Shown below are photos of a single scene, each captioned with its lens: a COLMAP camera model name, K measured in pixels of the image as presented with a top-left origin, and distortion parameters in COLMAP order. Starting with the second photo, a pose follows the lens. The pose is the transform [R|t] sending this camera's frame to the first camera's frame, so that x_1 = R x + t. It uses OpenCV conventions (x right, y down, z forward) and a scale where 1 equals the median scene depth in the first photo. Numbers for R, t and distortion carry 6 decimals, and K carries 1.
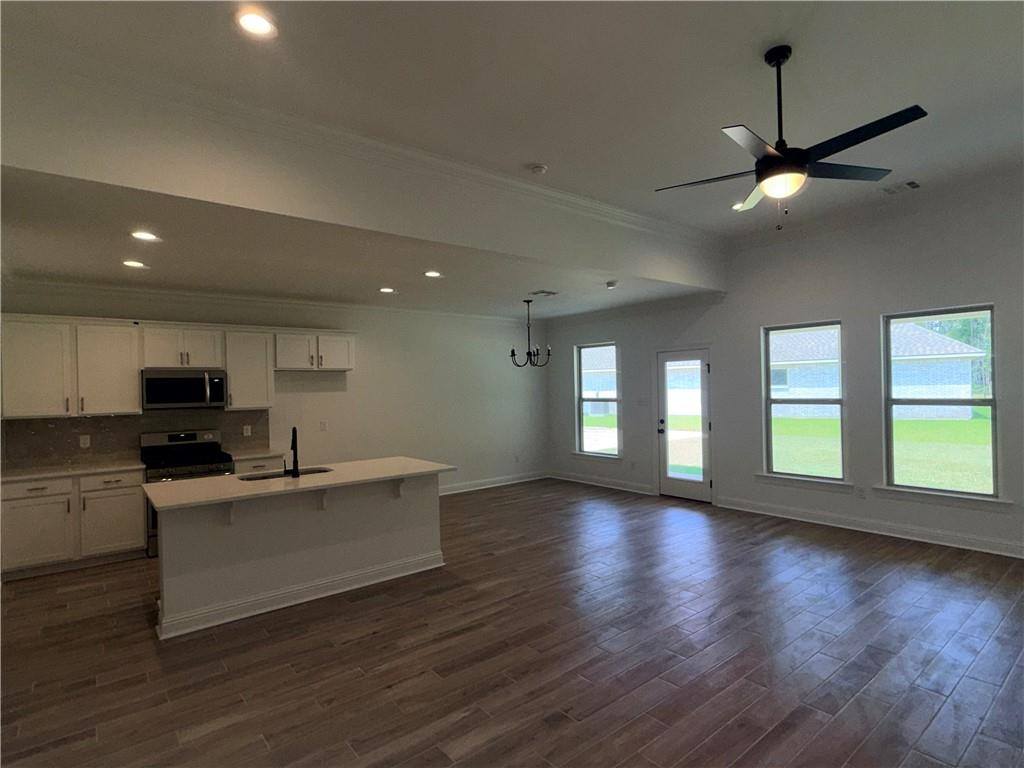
lens RADIAL K [[530.6, 0, 509.5], [0, 530.6, 387.6], [0, 0, 1]] dist [0.004808, -0.003288]
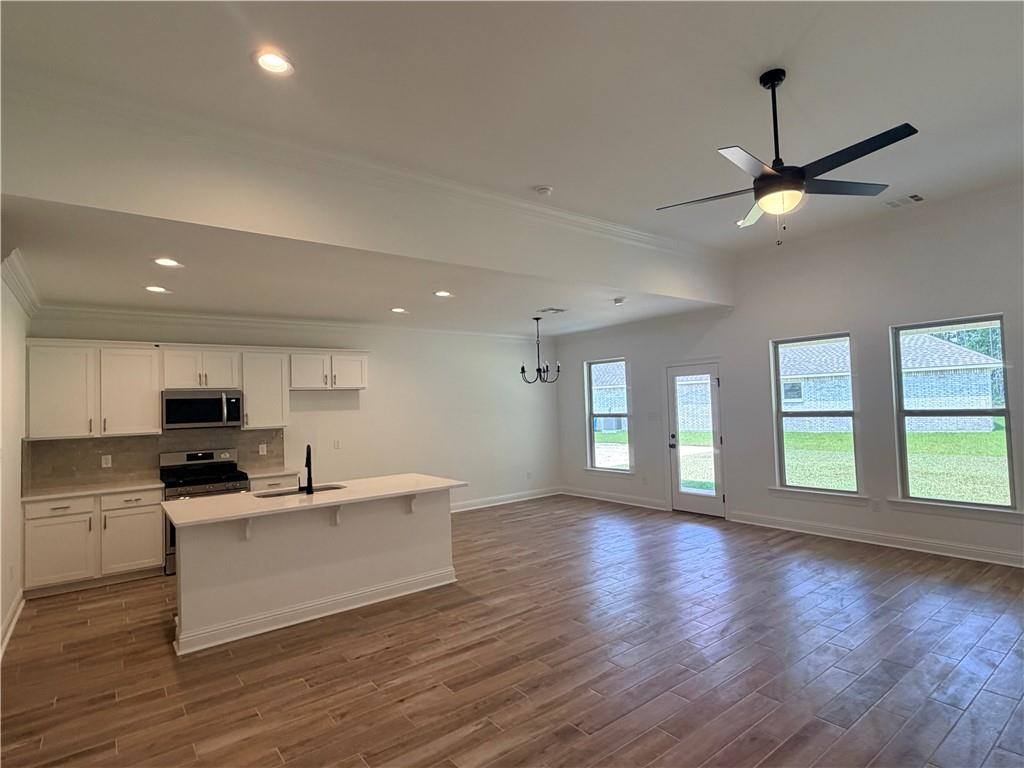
lens RADIAL K [[530.6, 0, 509.6], [0, 530.6, 385.2], [0, 0, 1]] dist [0.004808, -0.003288]
pose [[0.999647, -0.013235, -0.023031, 0.006133], [0.012365, 0.999219, -0.037518, 0.002782], [0.023510, 0.037220, 0.999030, -0.014620]]
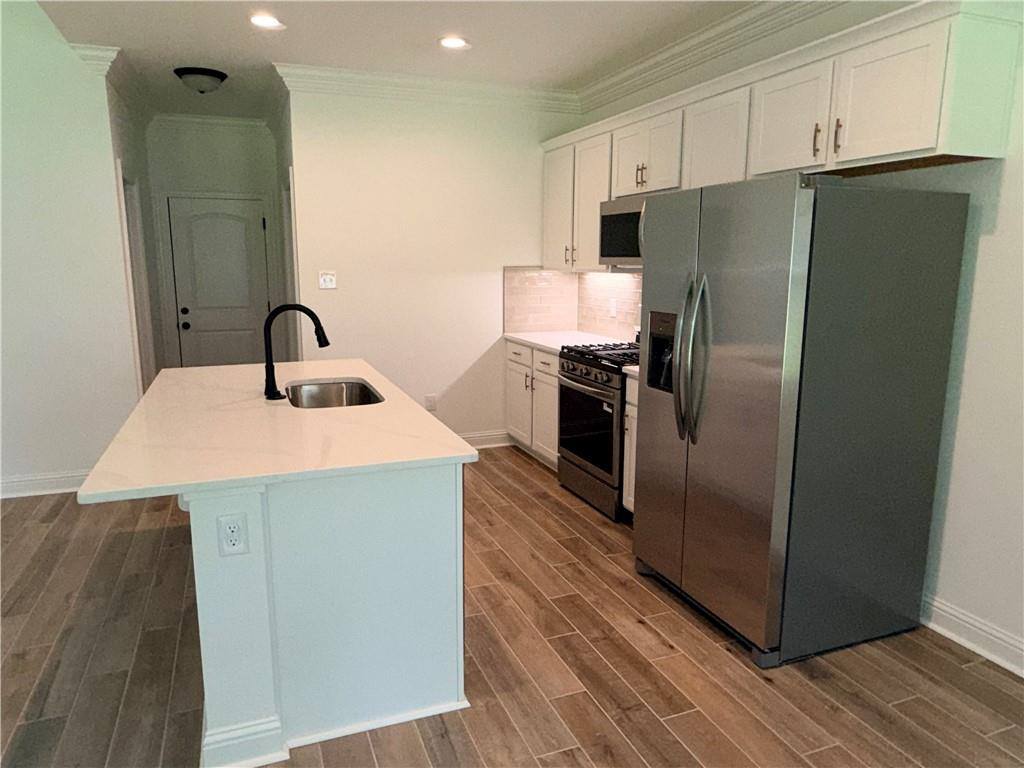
lens RADIAL K [[699.1, 0, 515.0], [0, 699.1, 382.0], [0, 0, 1]] dist [0.000152, 0.001975]
pose [[-0.297232, 0.187807, -0.936152, 0.177150], [0.007044, 0.980869, 0.194541, 0.015721], [0.954779, 0.051230, -0.292869, 1.317111]]
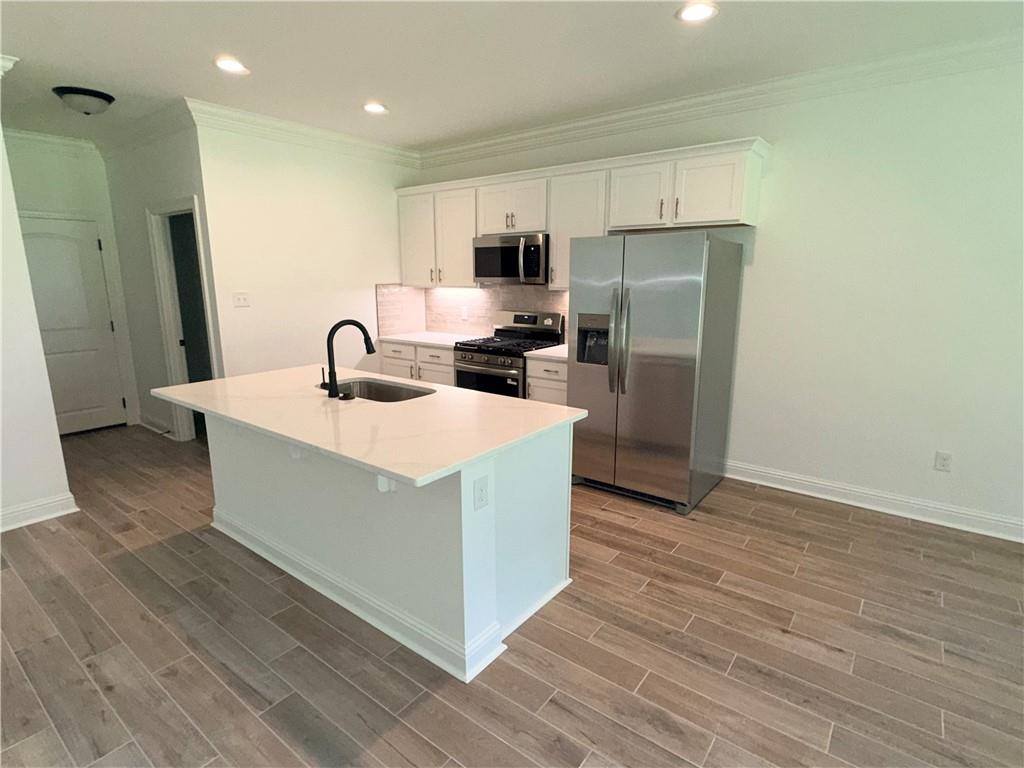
lens RADIAL K [[530.6, 0, 513.6], [0, 530.6, 383.6], [0, 0, 1]] dist [0.004808, -0.003288]
pose [[0.237499, 0.219509, -0.946261, 0.242055], [-0.001021, 0.974189, 0.225731, 0.004029], [0.971387, -0.052645, 0.231593, 0.967073]]
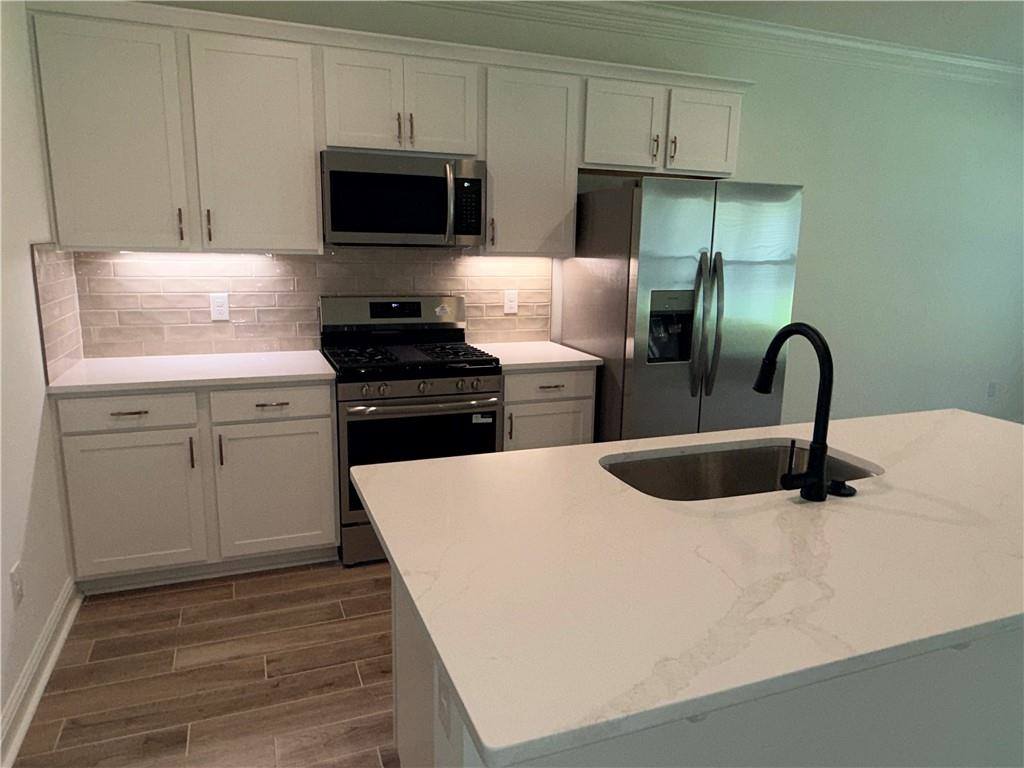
lens RADIAL K [[699.1, 0, 517.9], [0, 699.1, 386.8], [0, 0, 1]] dist [0.000152, 0.001975]
pose [[0.954107, 0.103890, -0.280868, -0.410887], [-0.042615, 0.975453, 0.216045, 0.027852], [0.296419, -0.194161, 0.935114, 0.546954]]
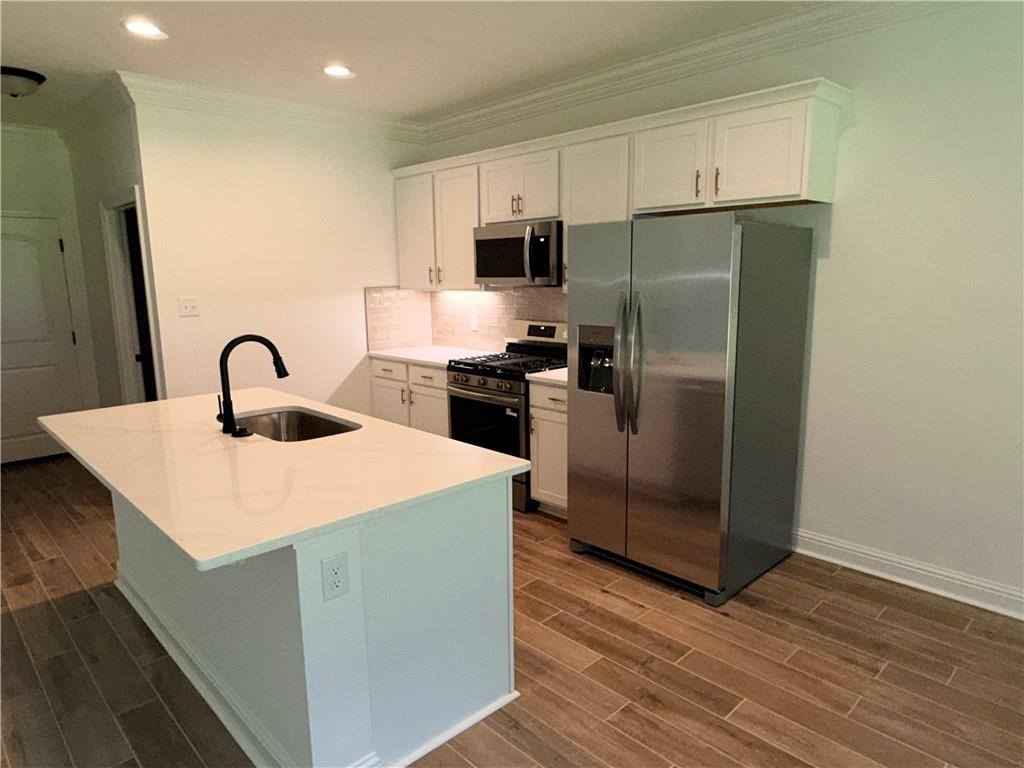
lens RADIAL K [[650.5, 0, 517.8], [0, 650.5, 386.0], [0, 0, 1]] dist [0.000085, 0.002840]
pose [[0.091176, 0.194543, -0.976647, 0.211093], [0.015286, 0.980343, 0.196706, 0.003672], [0.995717, -0.032864, 0.086410, 1.113006]]
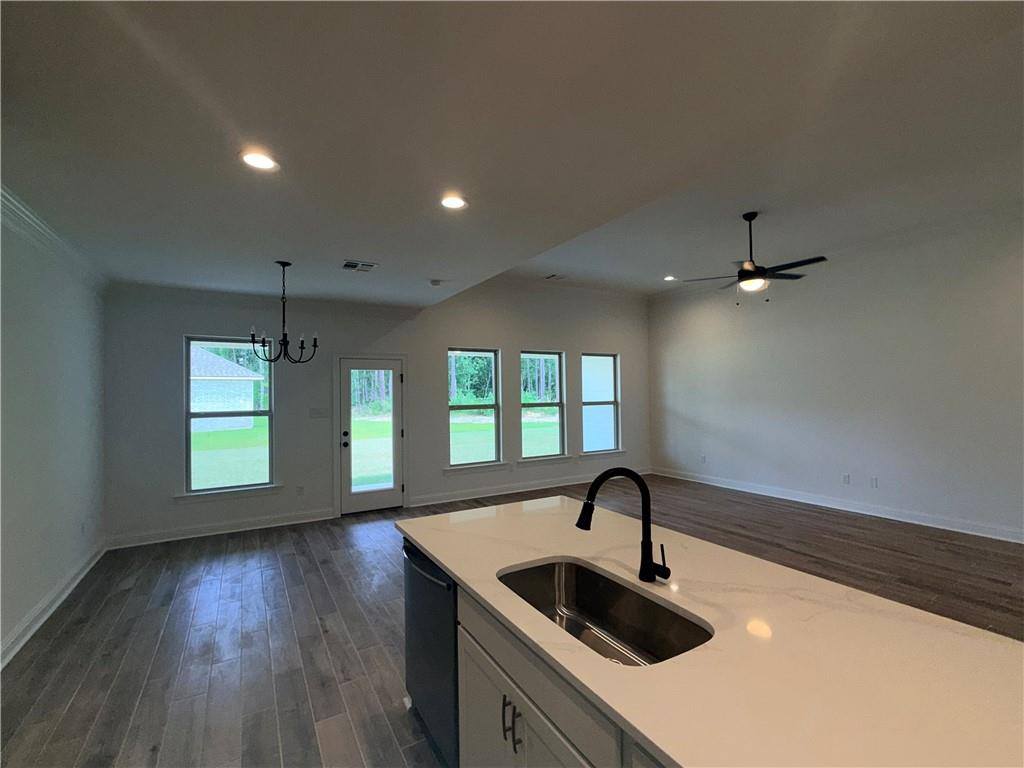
lens RADIAL K [[458.3, 0, 511.2], [0, 458.3, 381.3], [0, 0, 1]] dist [0.013964, -0.000018]
pose [[0.146174, 0.044407, 0.988262, -0.734298], [0.009175, 0.998888, -0.046242, 0.020418], [-0.989216, 0.015827, 0.145605, 0.956142]]
